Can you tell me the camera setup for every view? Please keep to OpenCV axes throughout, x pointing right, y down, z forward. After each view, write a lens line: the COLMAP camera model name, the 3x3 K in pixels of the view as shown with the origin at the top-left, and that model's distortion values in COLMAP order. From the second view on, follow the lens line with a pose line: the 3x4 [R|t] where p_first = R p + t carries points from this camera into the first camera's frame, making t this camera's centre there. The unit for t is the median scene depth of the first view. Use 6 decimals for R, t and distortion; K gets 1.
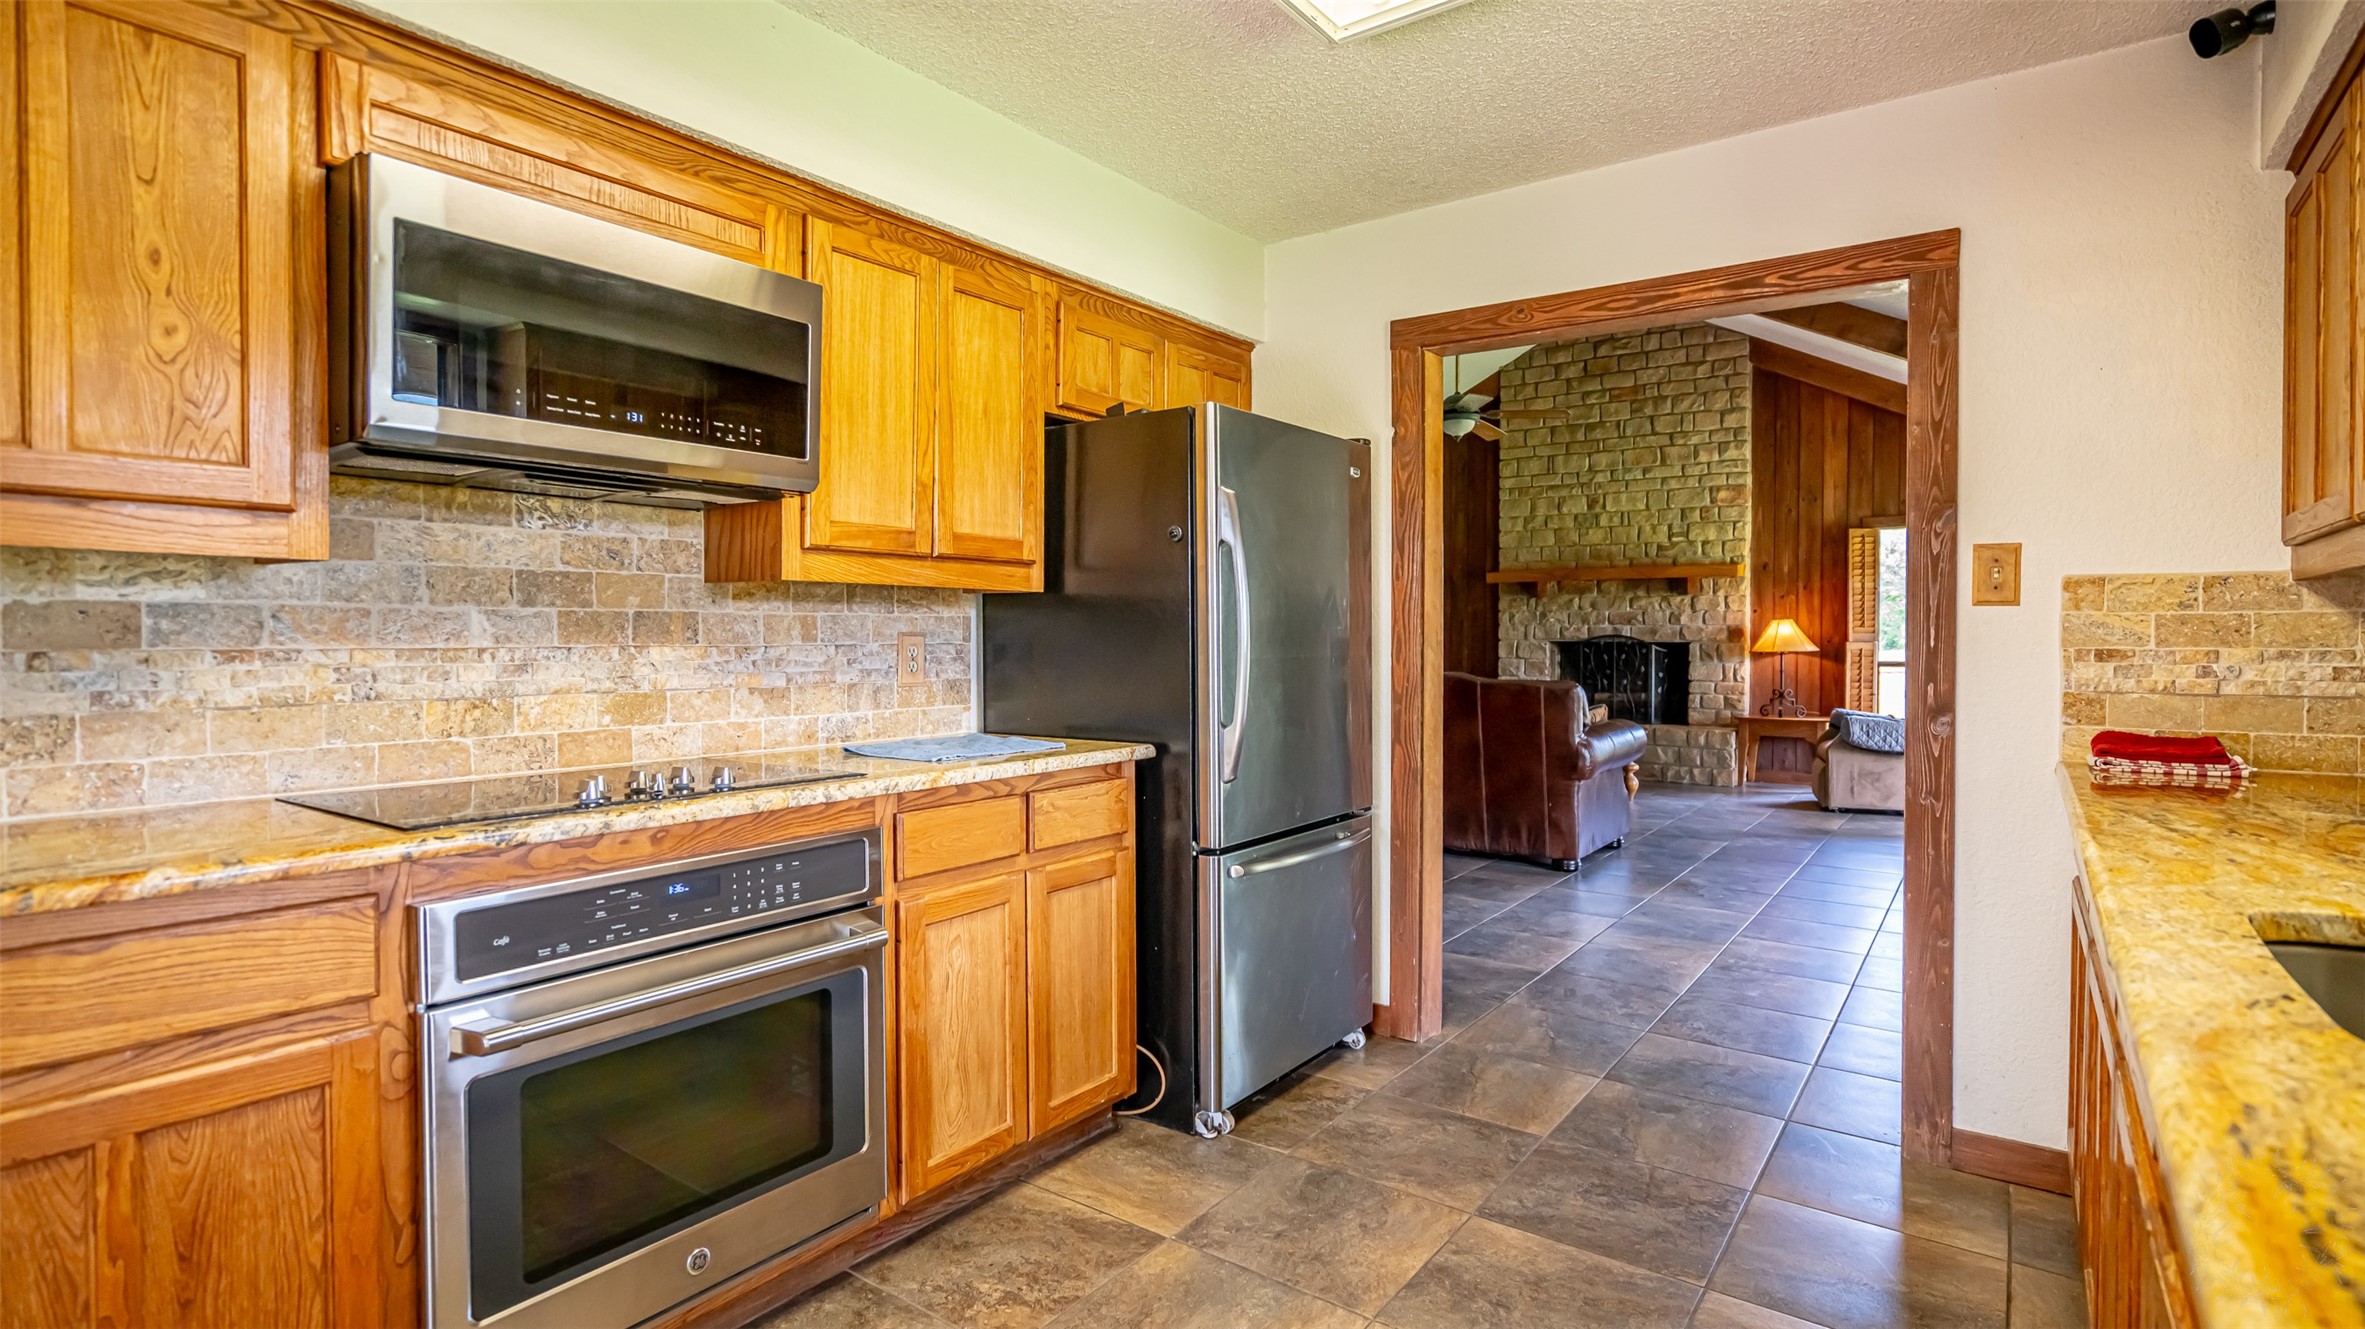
lens RADIAL K [[1129.0, 0, 1186.8], [0, 1129.0, 651.7], [0, 0, 1]] dist [-0.021732, 0.015667]
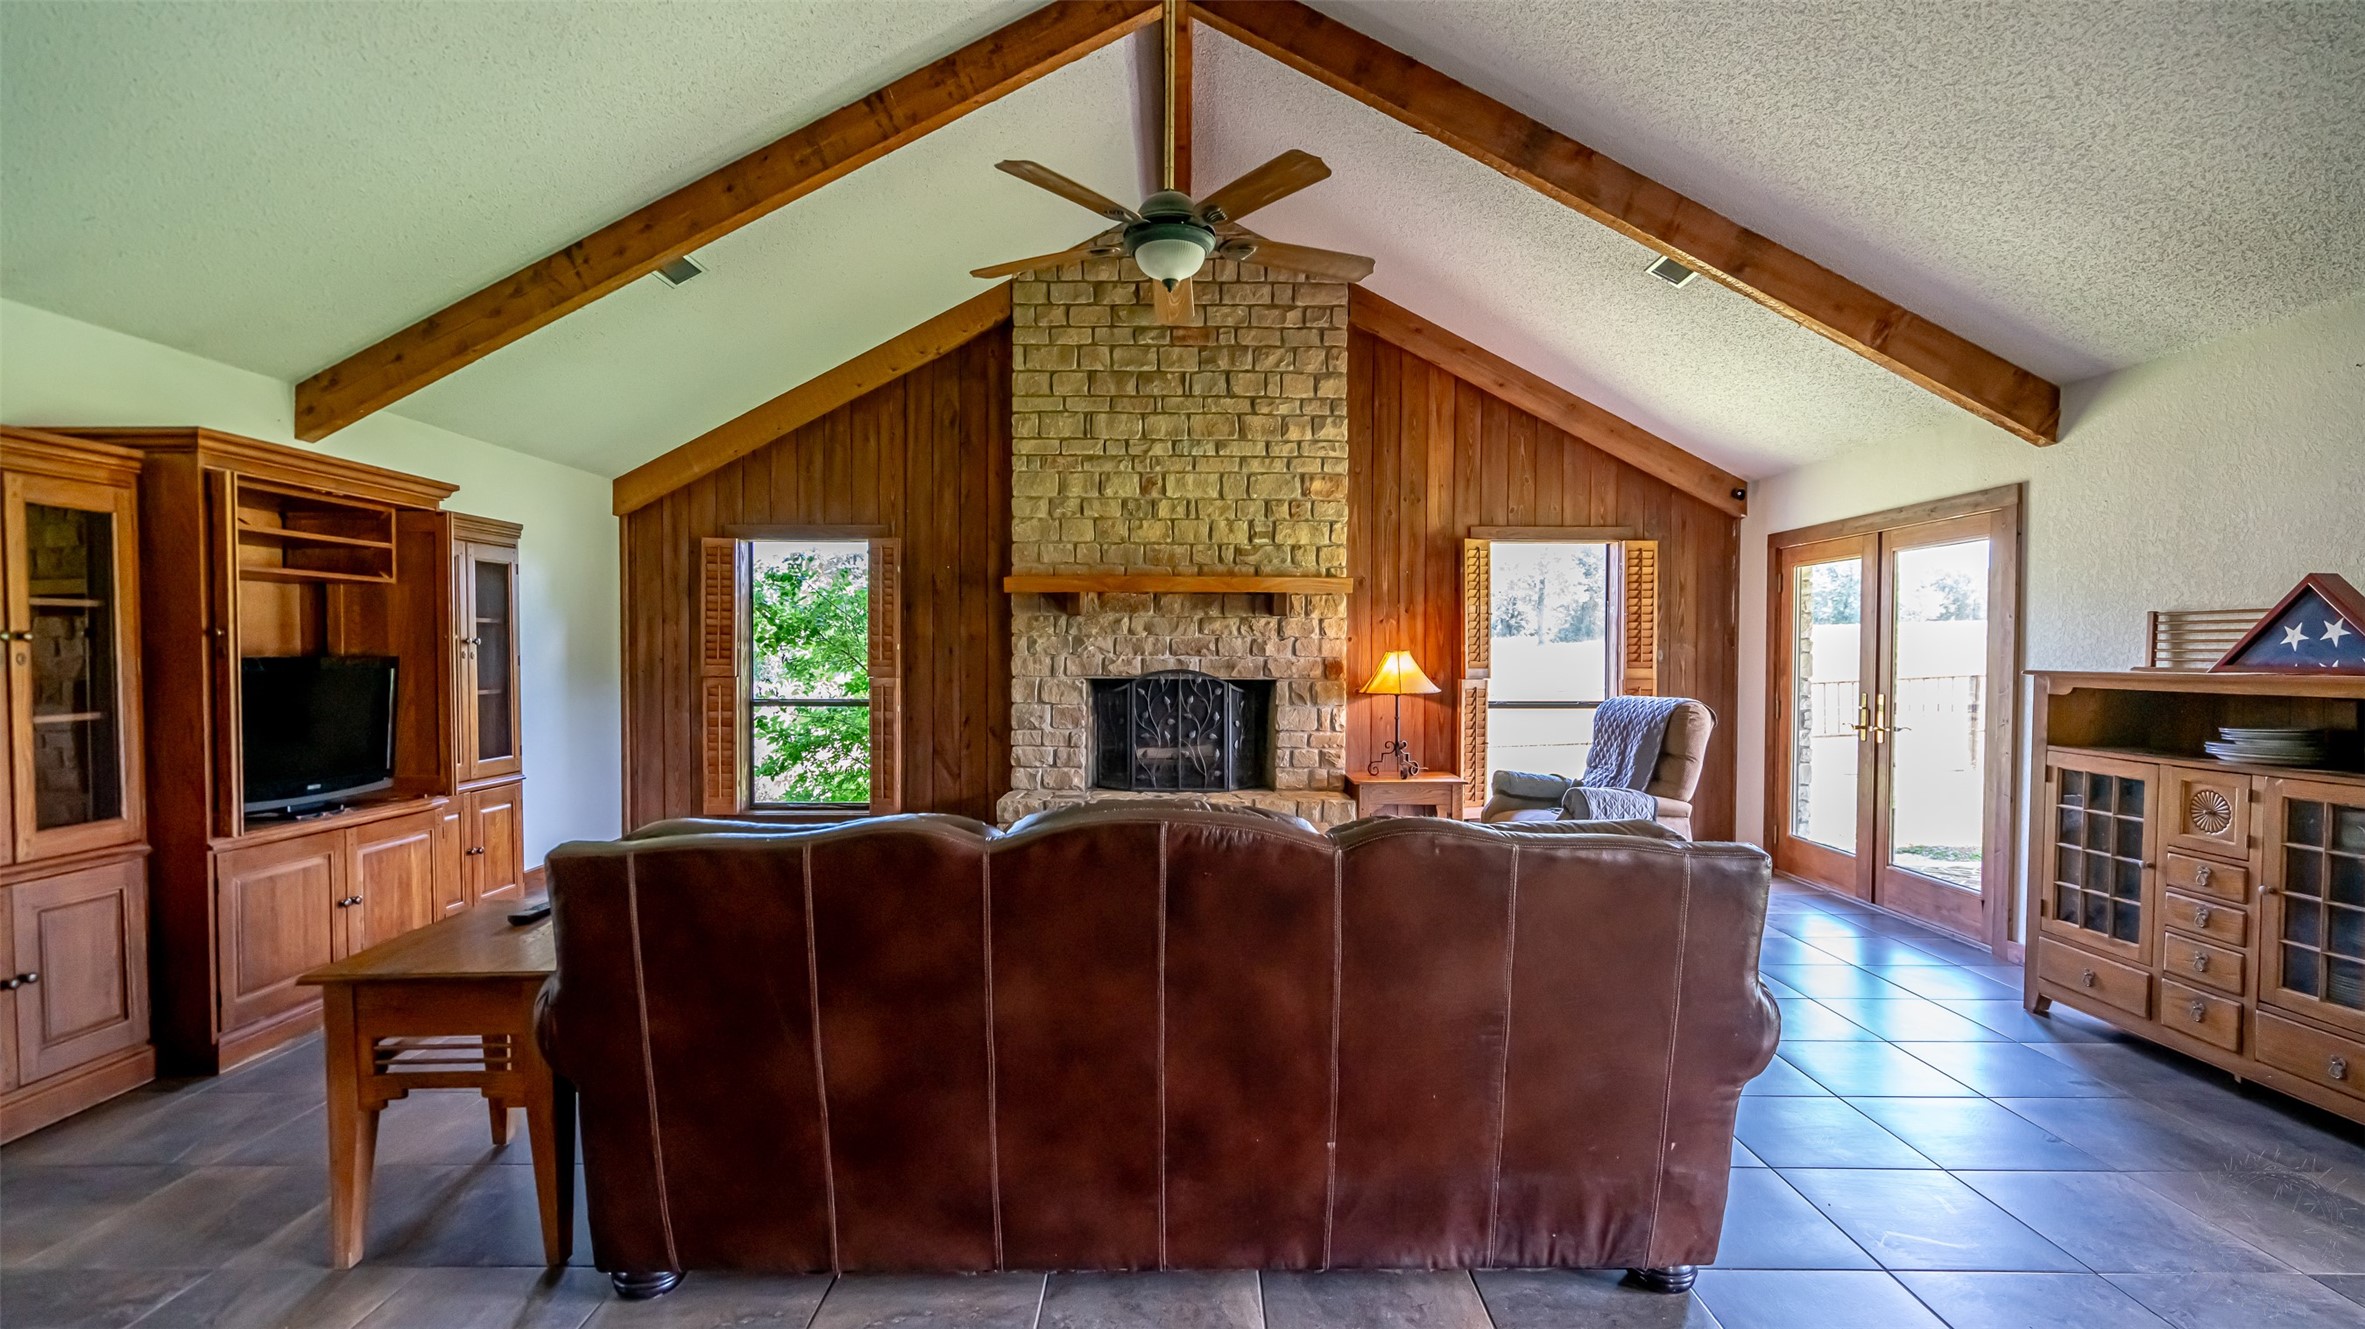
lens RADIAL K [[1057.7, 0, 1182.5], [0, 1057.7, 664.5], [0, 0, 1]] dist [-0.009453, 0.008956]
pose [[0.806081, -0.005353, 0.591781, -0.019492], [0.005574, 0.999983, 0.001453, -0.020345], [-0.591779, 0.002127, 0.806097, 0.478762]]
